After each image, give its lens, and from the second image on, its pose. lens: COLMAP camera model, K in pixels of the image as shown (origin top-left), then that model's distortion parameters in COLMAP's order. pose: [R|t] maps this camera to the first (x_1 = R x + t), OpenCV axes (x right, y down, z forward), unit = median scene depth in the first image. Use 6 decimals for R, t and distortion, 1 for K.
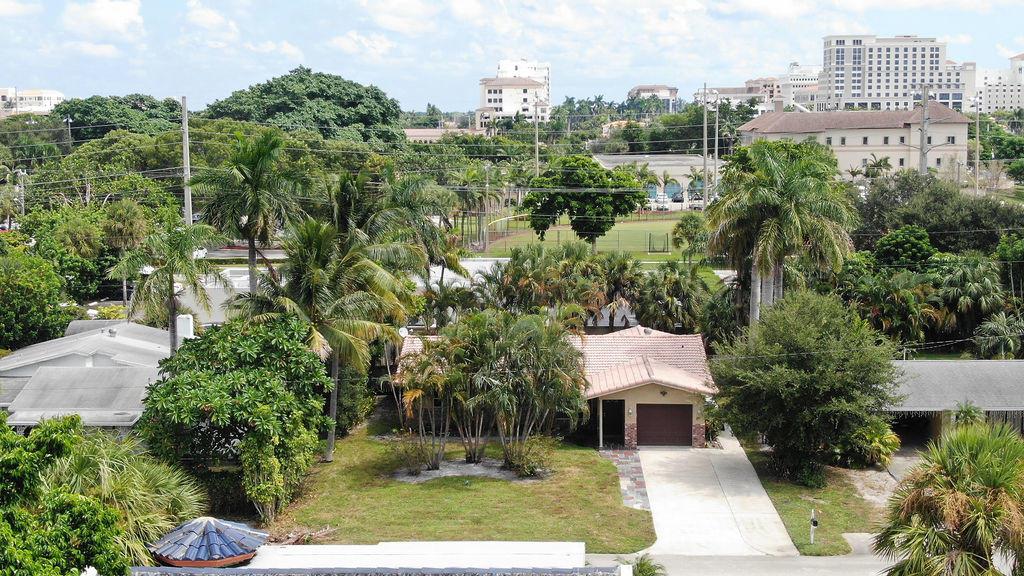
lens RADIAL K [[1449.1, 0, 512.0], [0, 1449.1, 288.0], [0, 0, 1]] dist [0.341509, -1.889203]
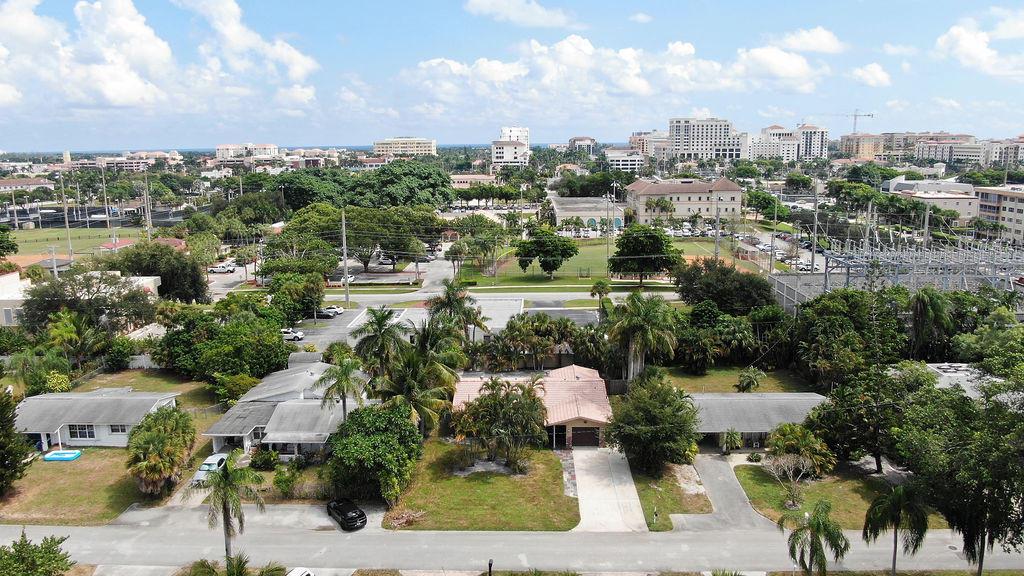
lens RADIAL K [[756.1, 0, 512.0], [0, 756.1, 288.0], [0, 0, 1]] dist [-0.043091, 0.009088]
pose [[0.999988, -0.002744, 0.004105, -0.001095], [0.002450, 0.997543, 0.070012, -0.167842], [-0.004287, -0.070001, 0.997538, -0.027508]]
